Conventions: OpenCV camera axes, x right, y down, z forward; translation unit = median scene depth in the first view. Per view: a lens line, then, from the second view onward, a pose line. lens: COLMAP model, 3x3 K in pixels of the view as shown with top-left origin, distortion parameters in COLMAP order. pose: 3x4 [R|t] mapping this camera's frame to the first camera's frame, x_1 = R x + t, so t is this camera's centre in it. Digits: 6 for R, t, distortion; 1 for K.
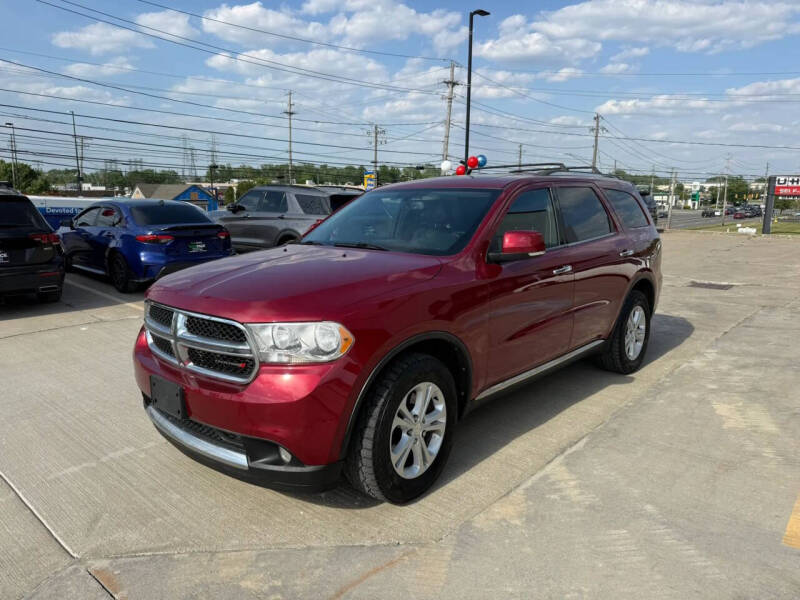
lens RADIAL K [[571.2, 0, 396.2], [0, 571.2, 297.9], [0, 0, 1]] dist [0.007864, -0.016583]
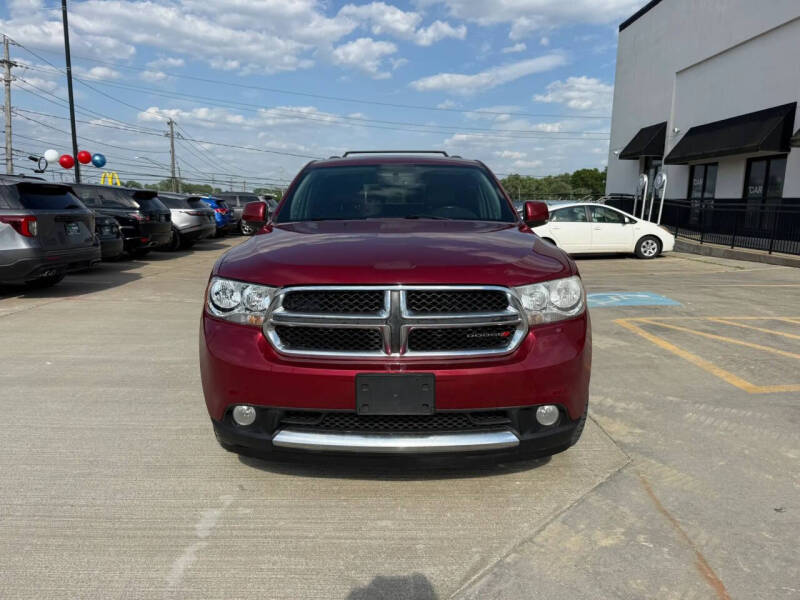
lens RADIAL K [[571.2, 0, 400.3], [0, 571.2, 306.4], [0, 0, 1]] dist [0.007864, -0.016583]
pose [[0.740145, -0.114286, 0.662664, -0.761843], [0.114640, 0.992471, 0.043123, 0.012804], [-0.662603, 0.044050, 0.747674, 0.330179]]
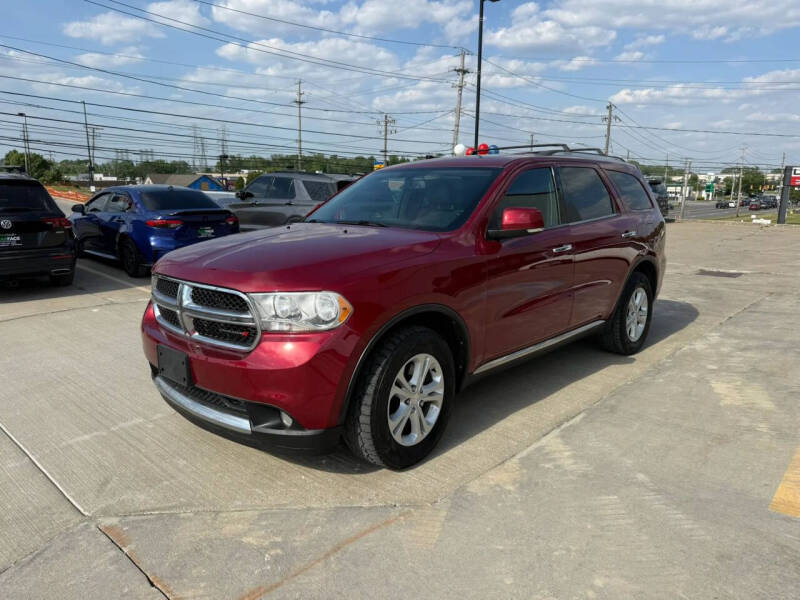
lens RADIAL K [[571.2, 0, 395.7], [0, 571.2, 302.1], [0, 0, 1]] dist [0.007864, -0.016583]
pose [[0.999827, 0.004732, -0.017988, 0.016814], [-0.004325, 0.999735, 0.022597, 0.027898], [0.018090, -0.022515, 0.999583, -0.021287]]
